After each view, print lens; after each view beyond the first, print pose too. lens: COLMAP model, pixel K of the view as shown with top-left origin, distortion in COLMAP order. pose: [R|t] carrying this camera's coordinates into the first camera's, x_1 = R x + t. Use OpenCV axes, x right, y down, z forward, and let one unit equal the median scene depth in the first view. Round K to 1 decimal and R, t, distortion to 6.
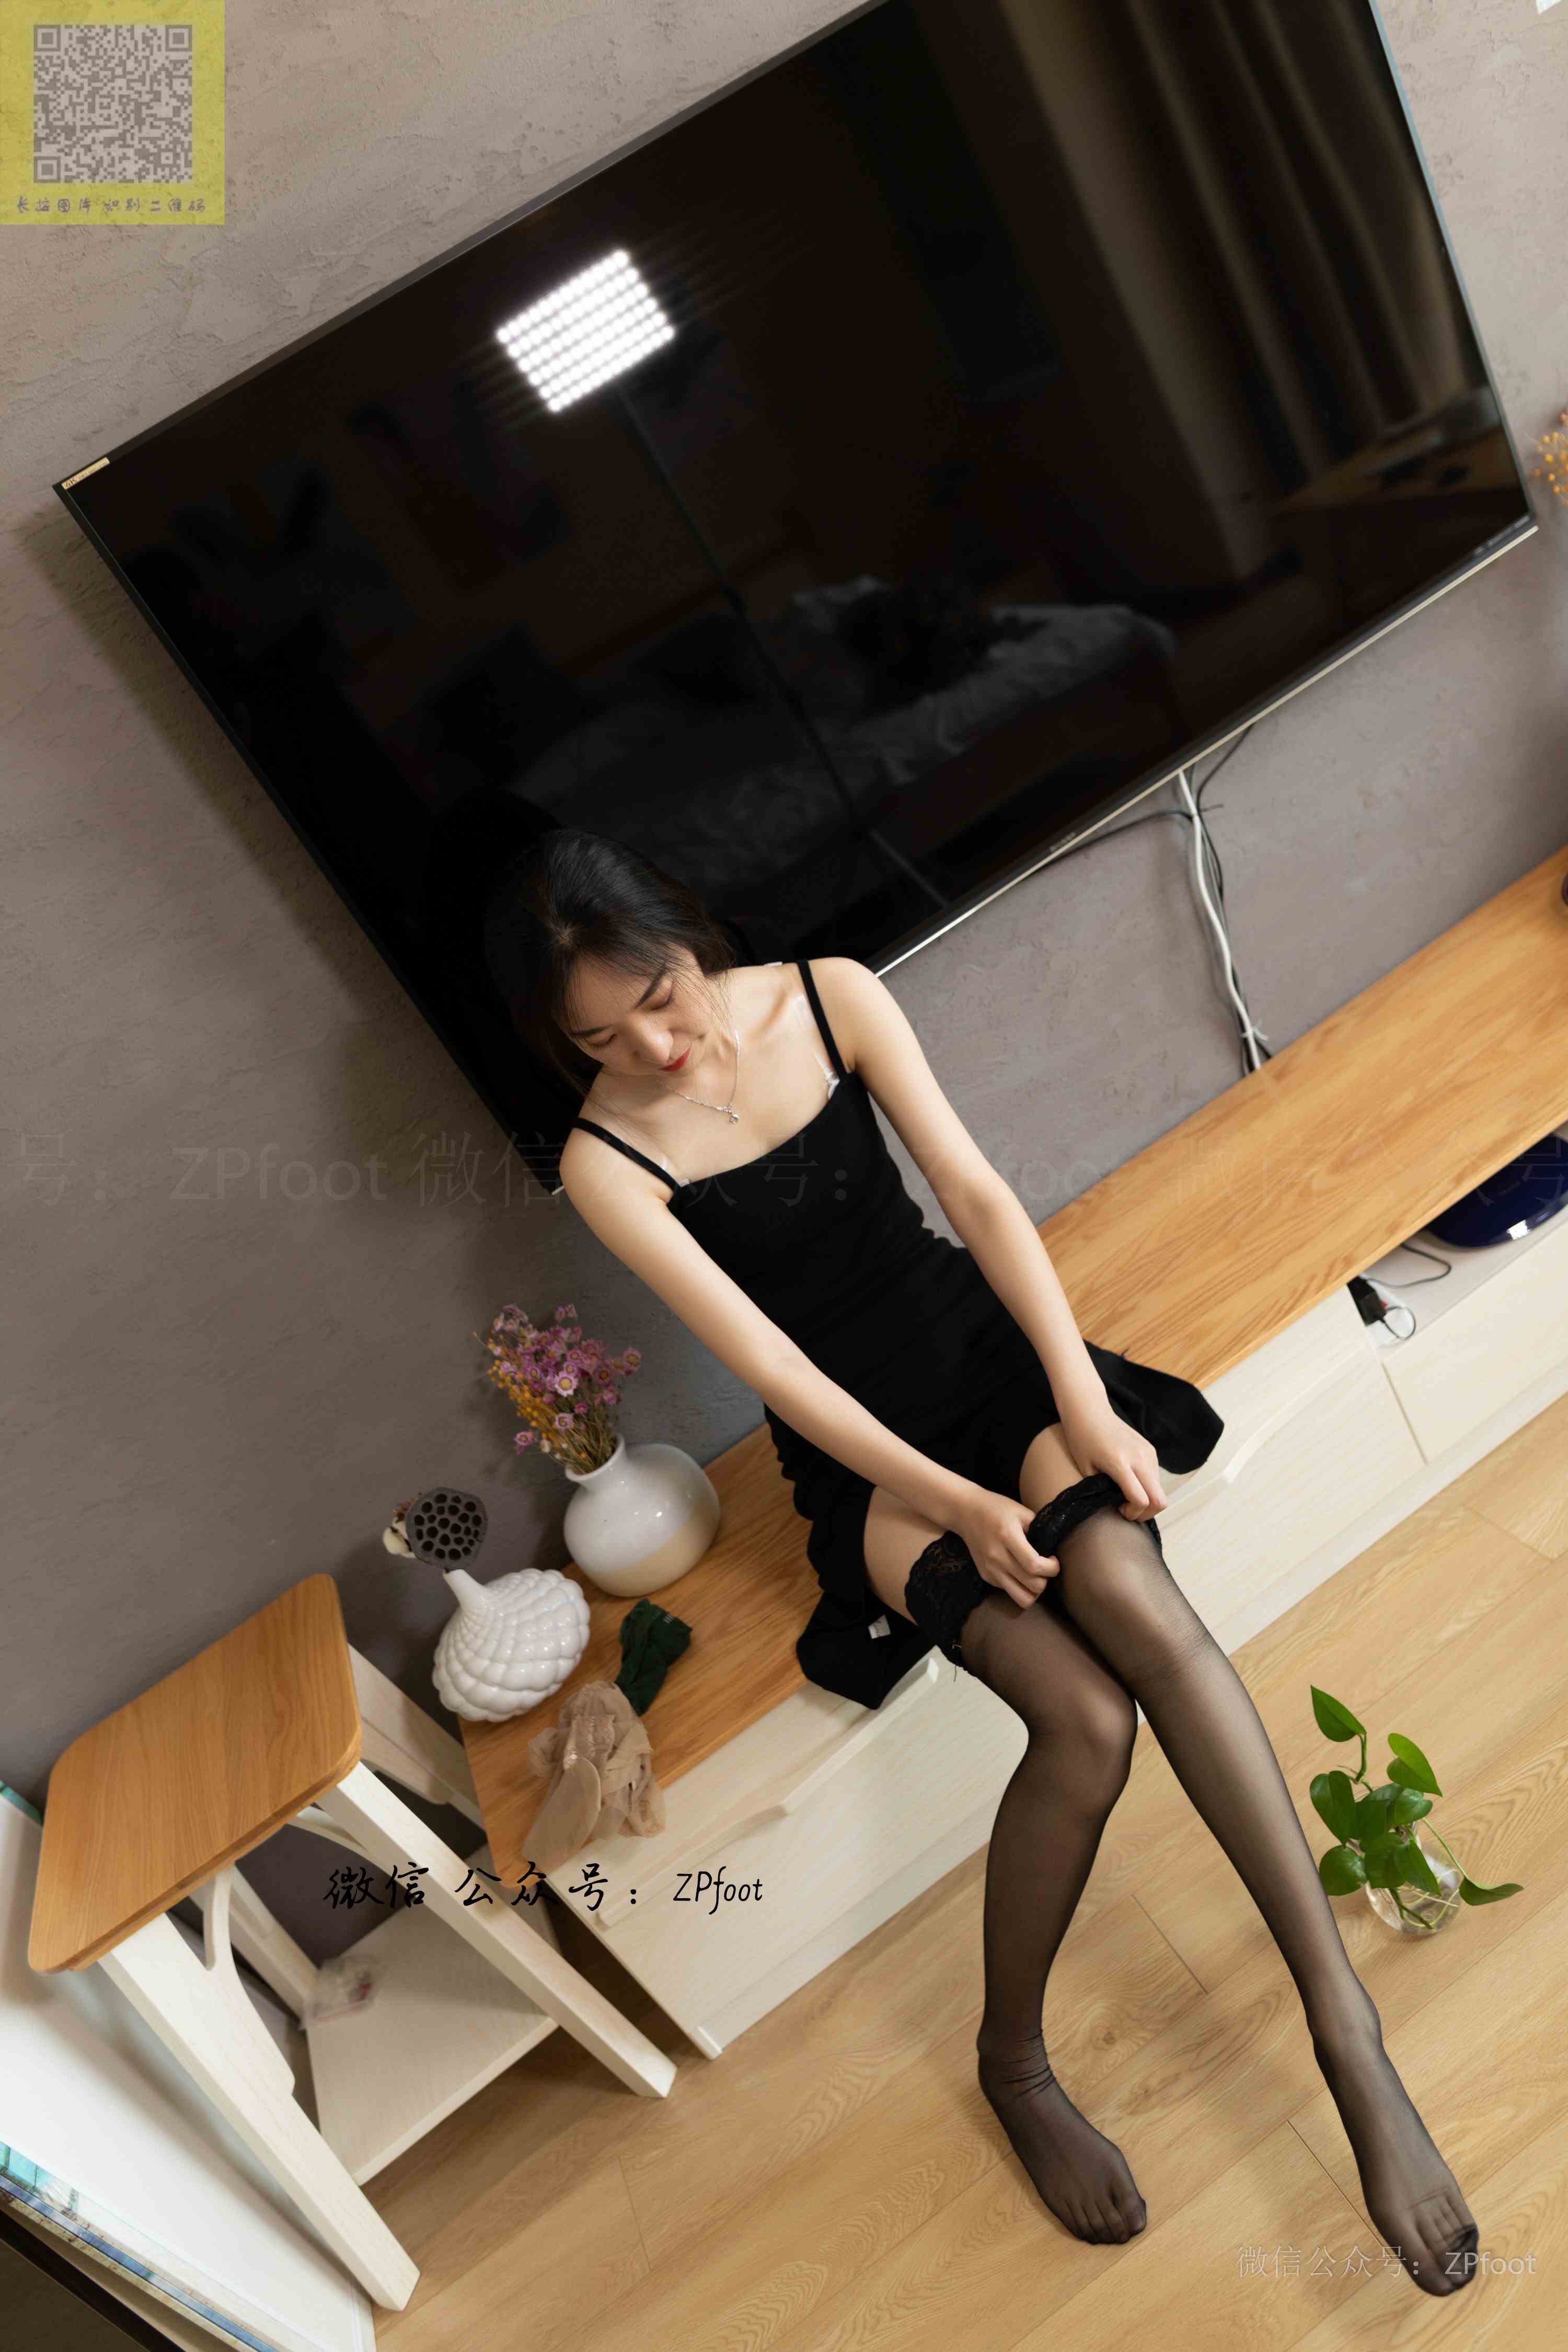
lens RADIAL K [[1609.1, 0, 789.6], [0, 1609.1, 1173.6], [0, 0, 1]] dist [-0.001749, 0.000351]
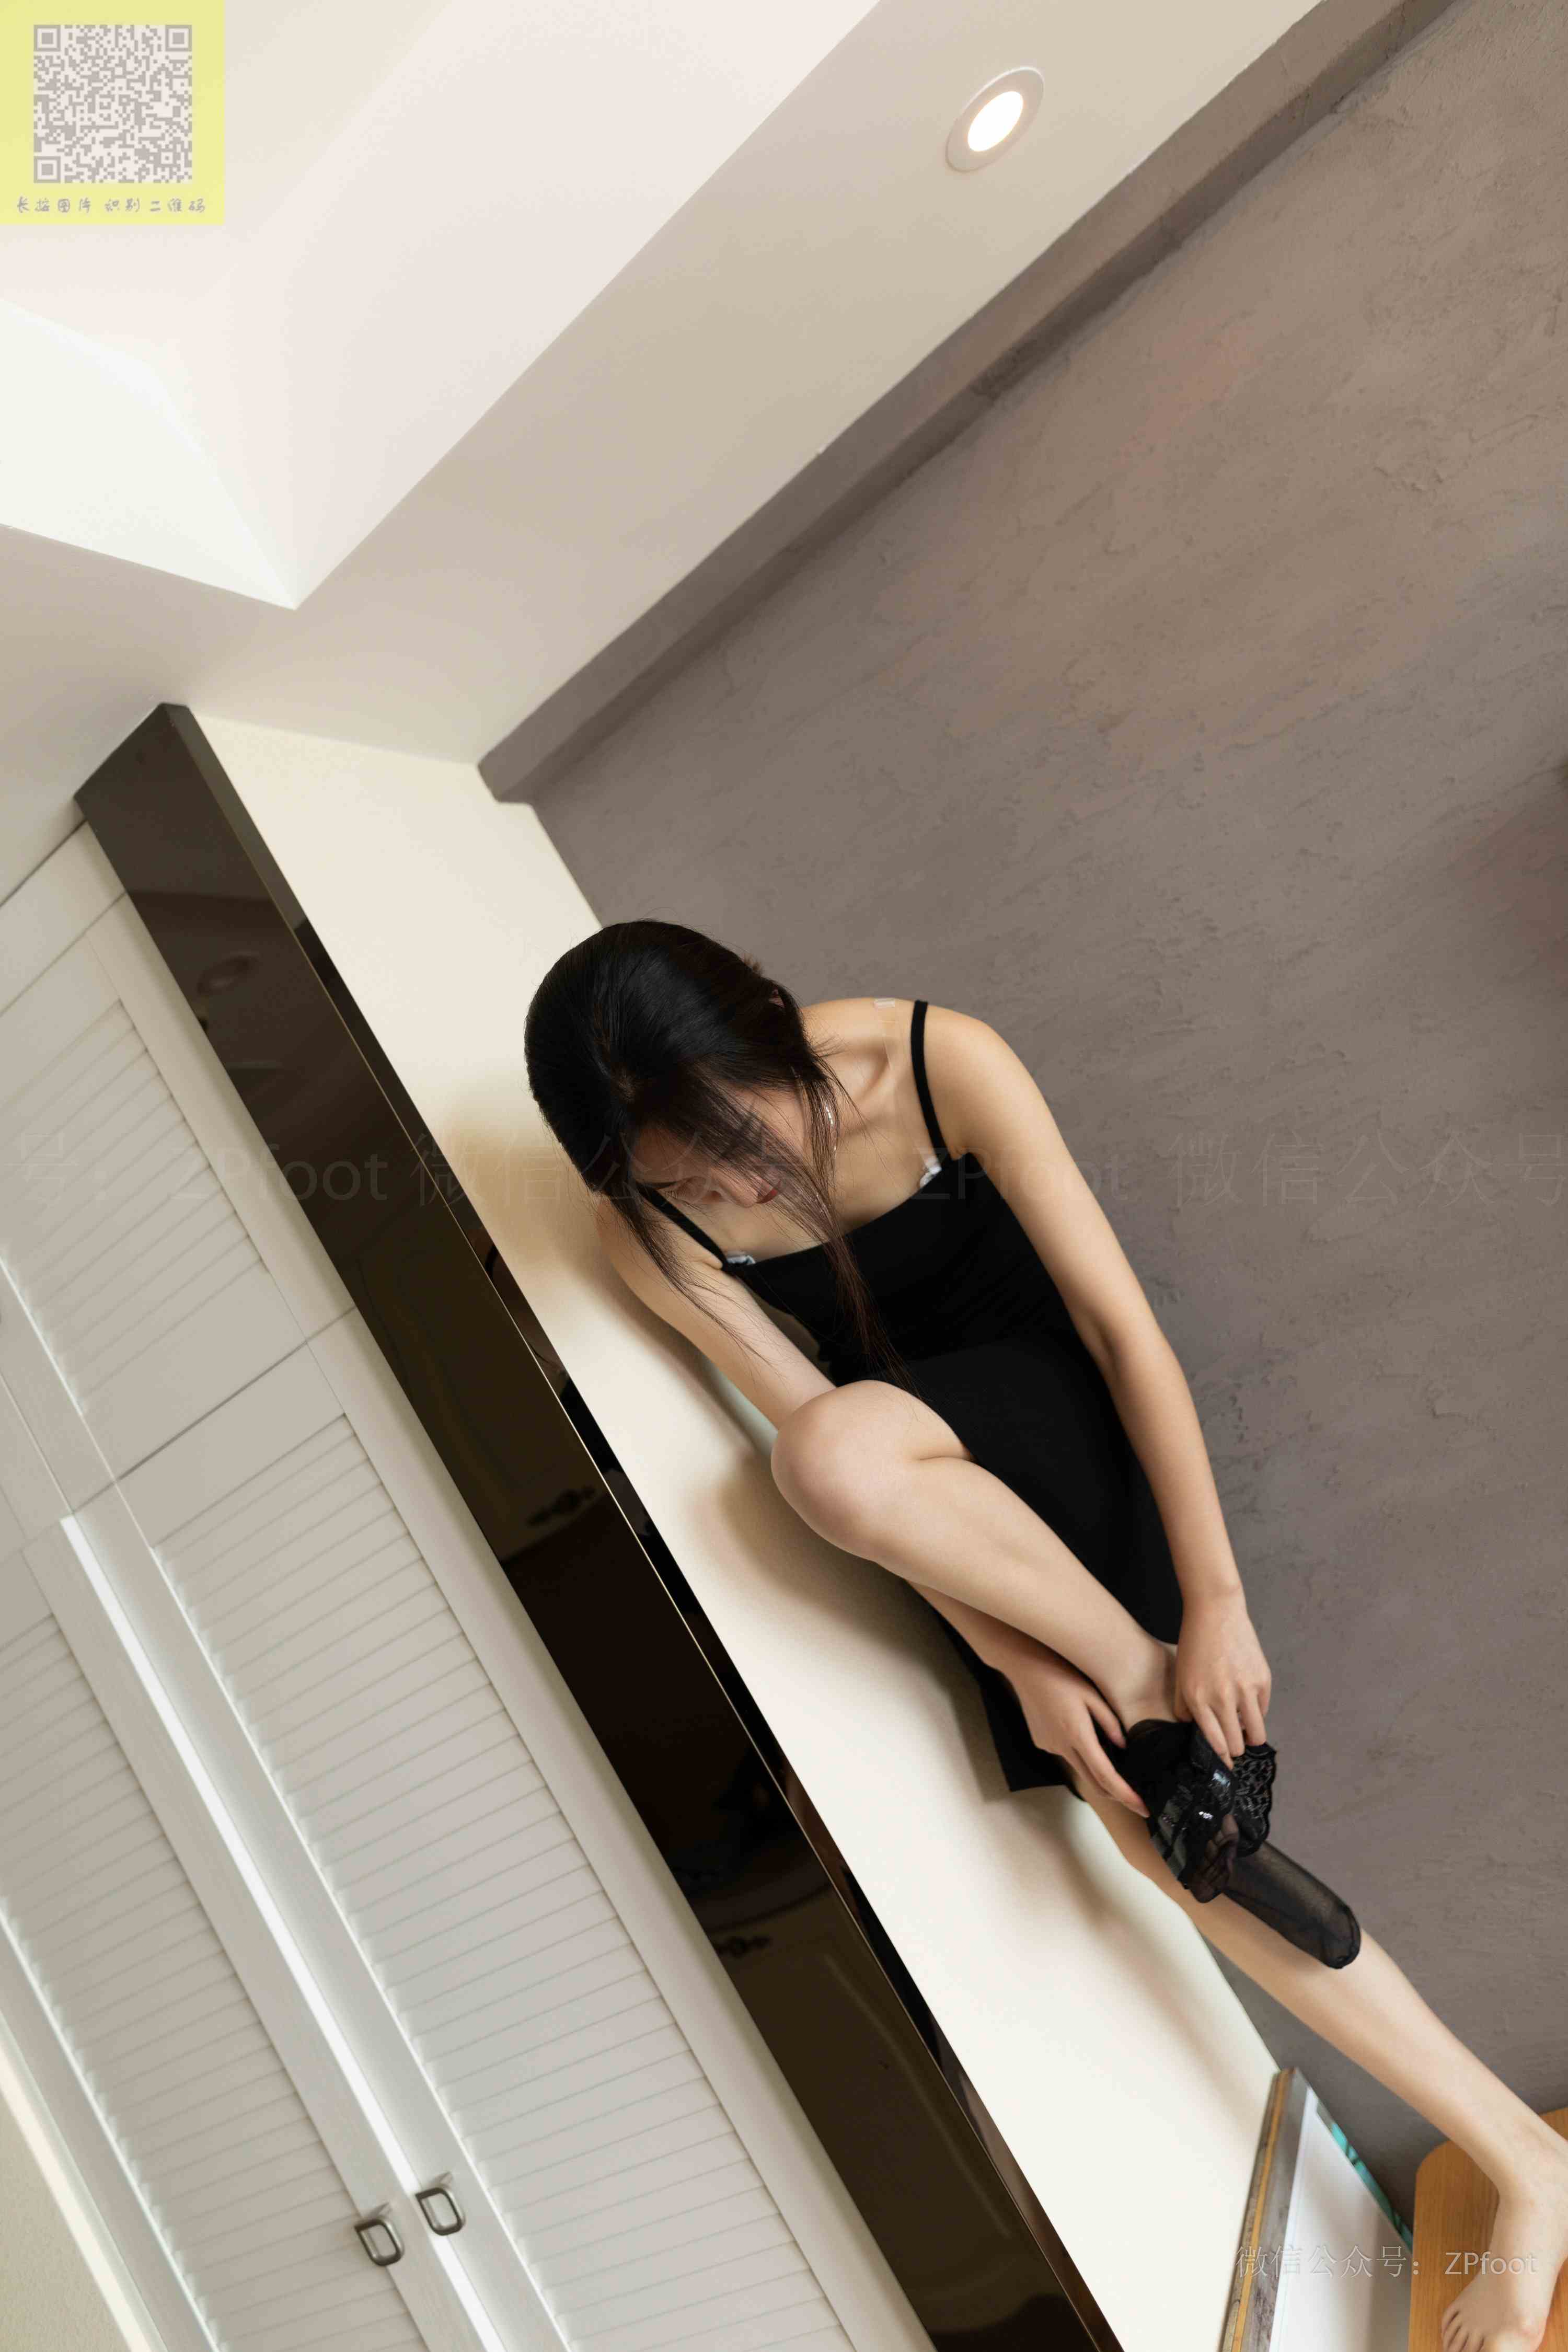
lens RADIAL K [[1609.1, 0, 784.5], [0, 1609.1, 1169.3], [0, 0, 1]] dist [-0.001749, 0.000351]
pose [[0.732870, 0.037828, -0.679316, -0.143513], [-0.143039, 0.984705, -0.099481, -0.017302], [0.665162, 0.170075, 0.727072, 0.065492]]
